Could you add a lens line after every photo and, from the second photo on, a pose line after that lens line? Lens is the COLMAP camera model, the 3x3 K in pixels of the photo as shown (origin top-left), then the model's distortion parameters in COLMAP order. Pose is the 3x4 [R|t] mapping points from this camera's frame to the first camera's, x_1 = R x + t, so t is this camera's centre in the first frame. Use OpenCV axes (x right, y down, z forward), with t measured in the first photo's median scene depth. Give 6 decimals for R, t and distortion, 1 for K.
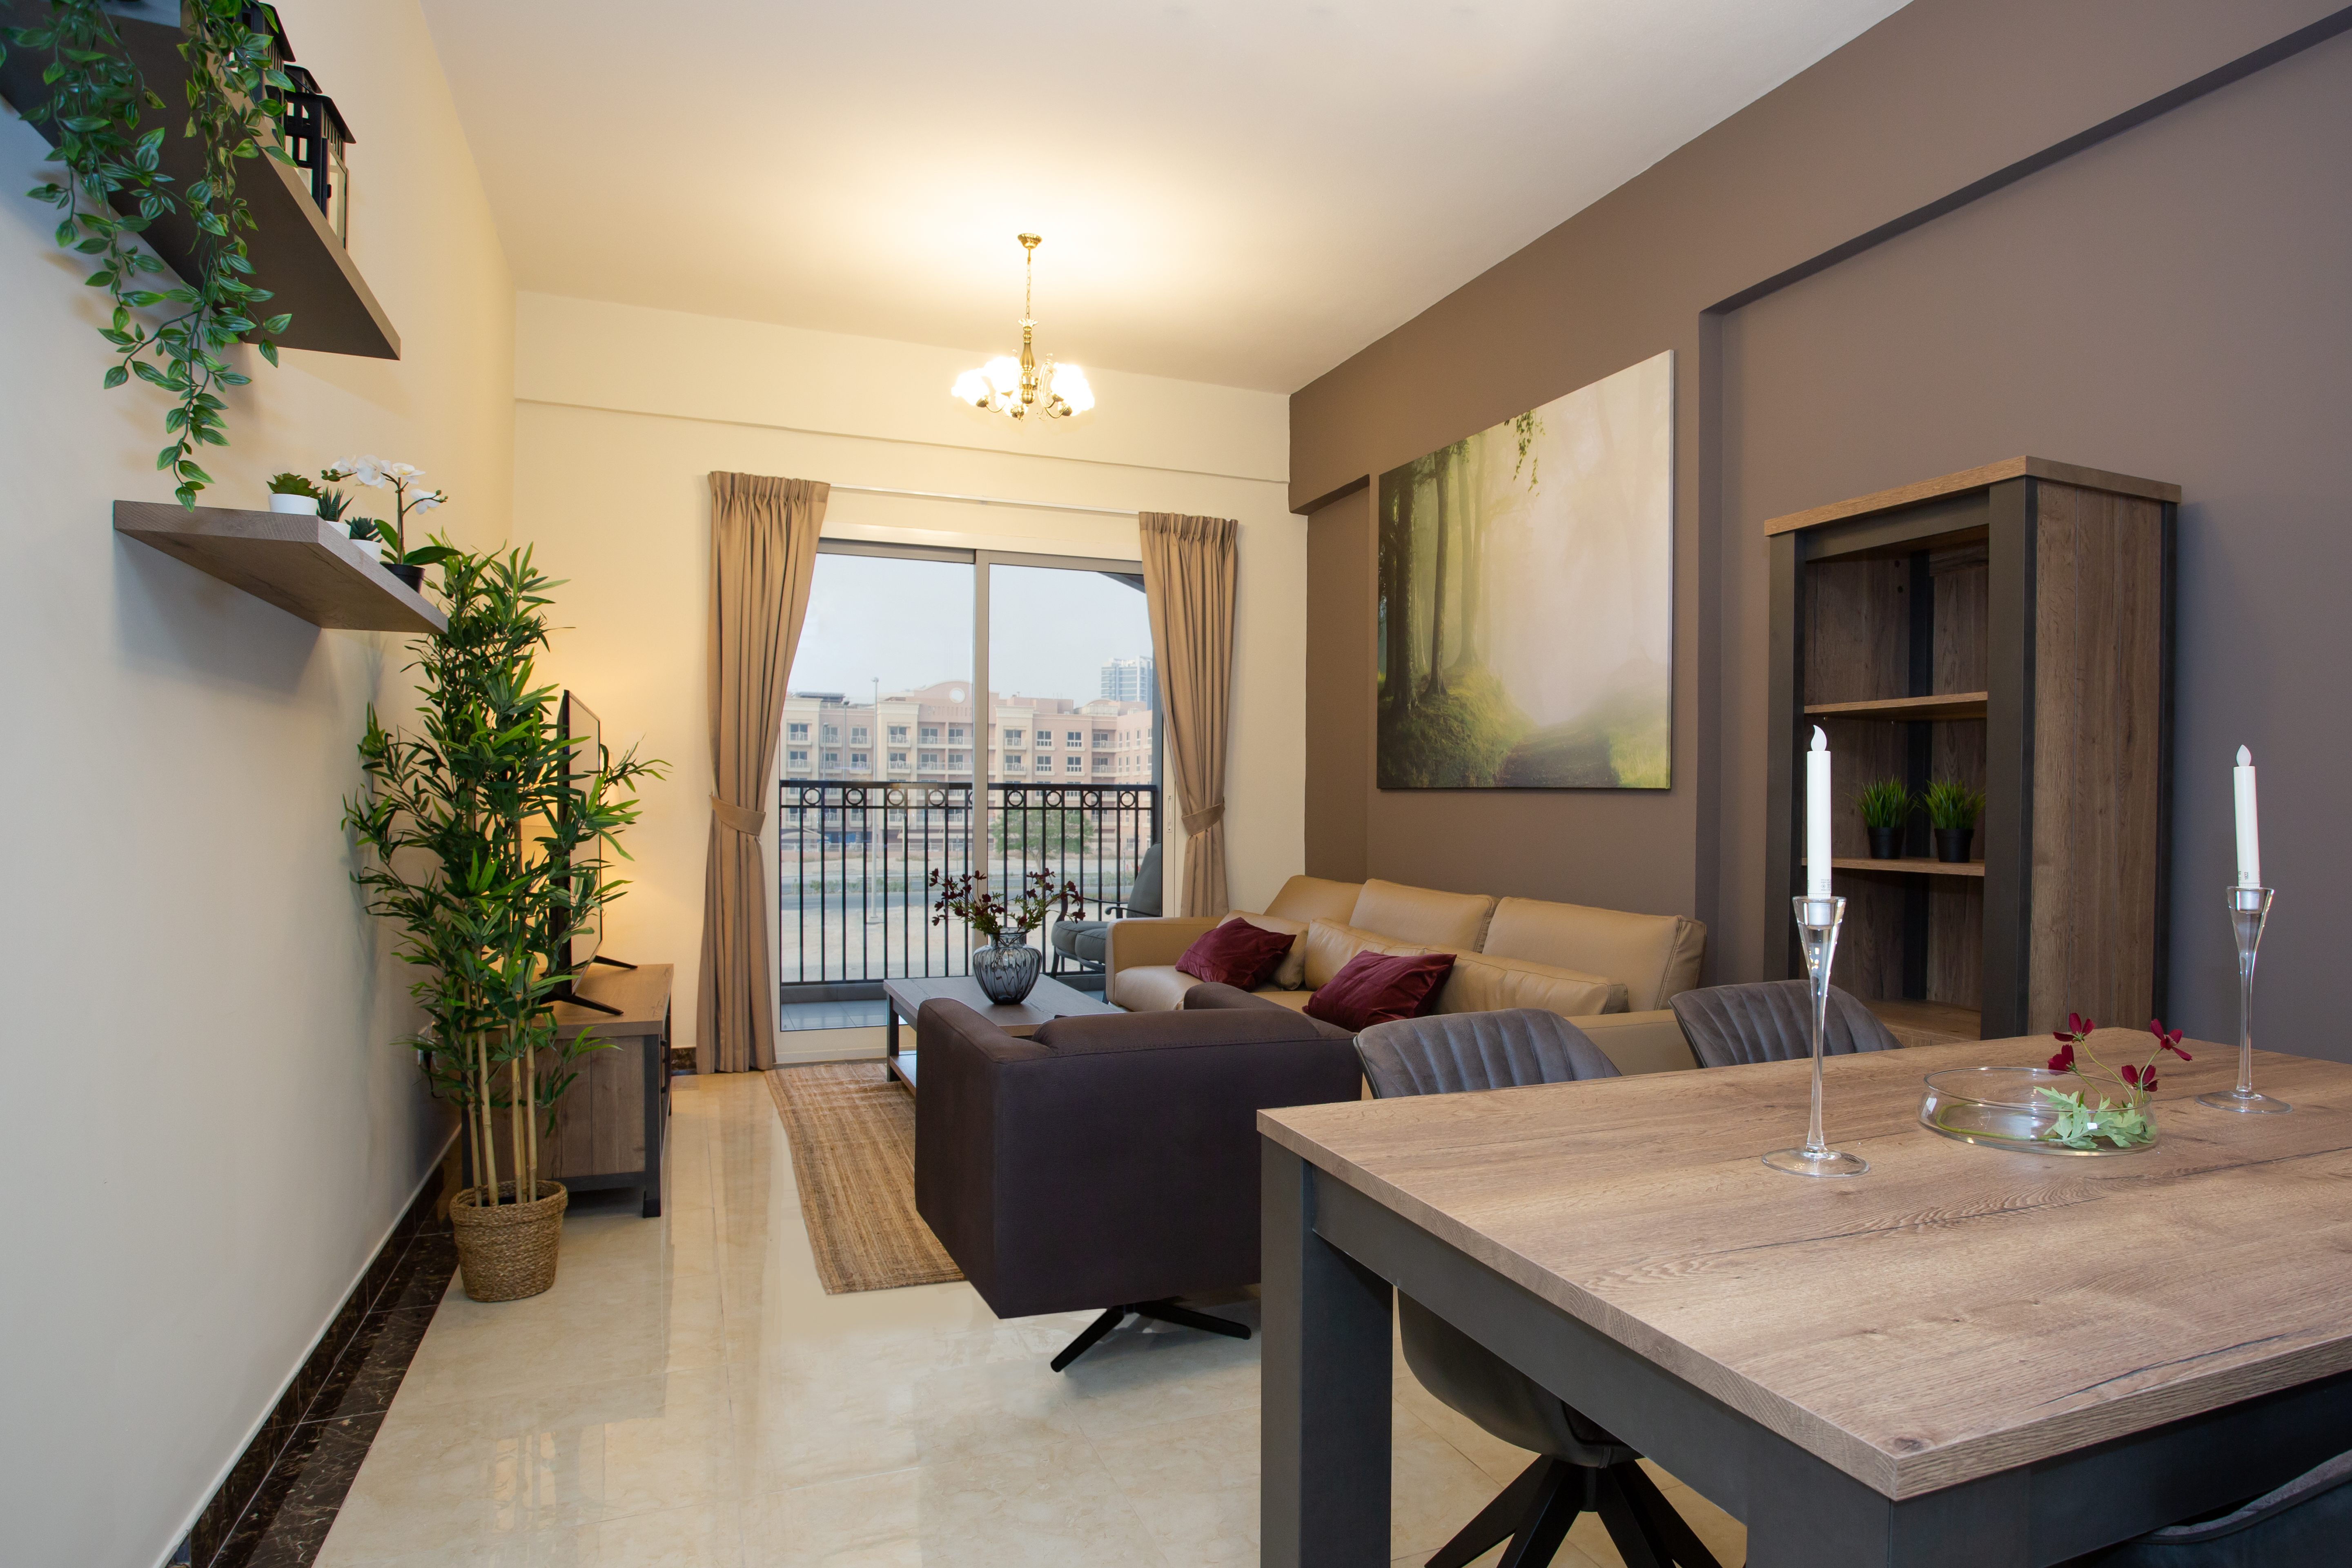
lens RADIAL K [[1491.8, 0, 1176.0], [0, 1491.8, 784.0], [0, 0, 1]] dist [-0.092816, 0.000085]
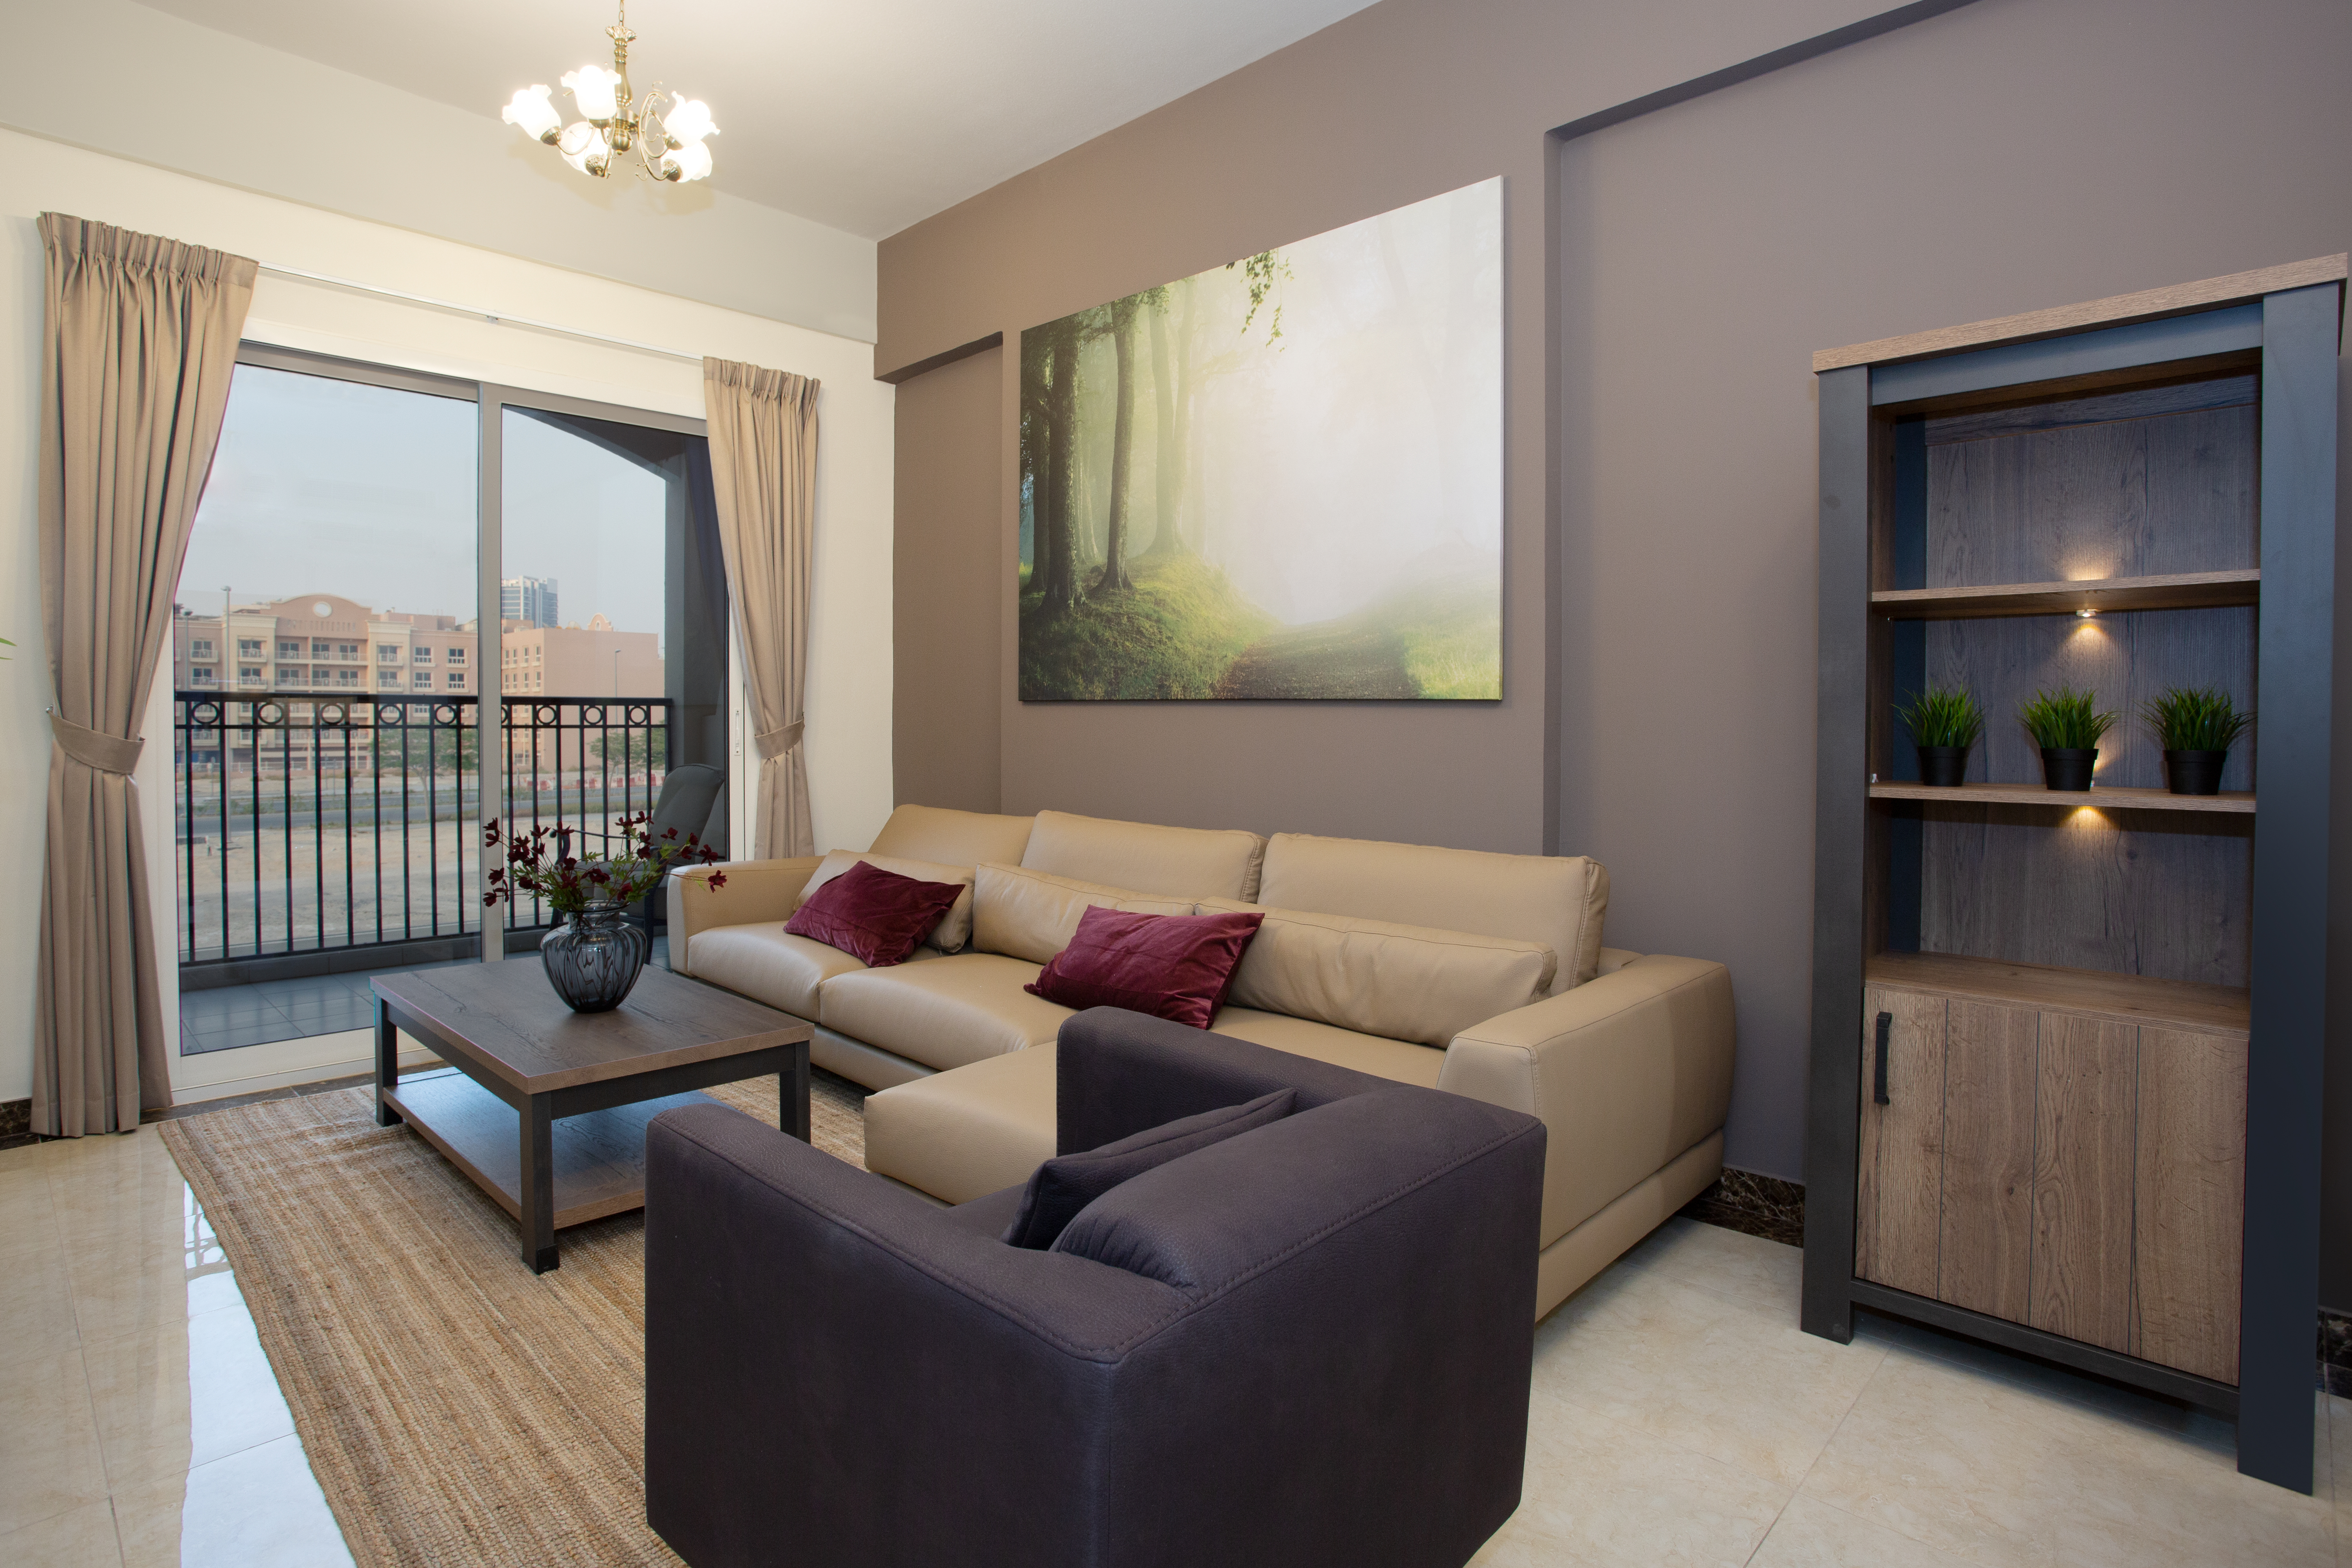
lens RADIAL K [[1331.6, 0, 1176.8], [0, 1331.6, 721.5], [0, 0, 1]] dist [-0.086925, 0.048151]
pose [[0.905873, -0.005950, 0.423509, -0.115028], [-0.000783, 0.999876, 0.015723, 0.003012], [-0.423550, -0.014574, 0.905756, 0.307434]]
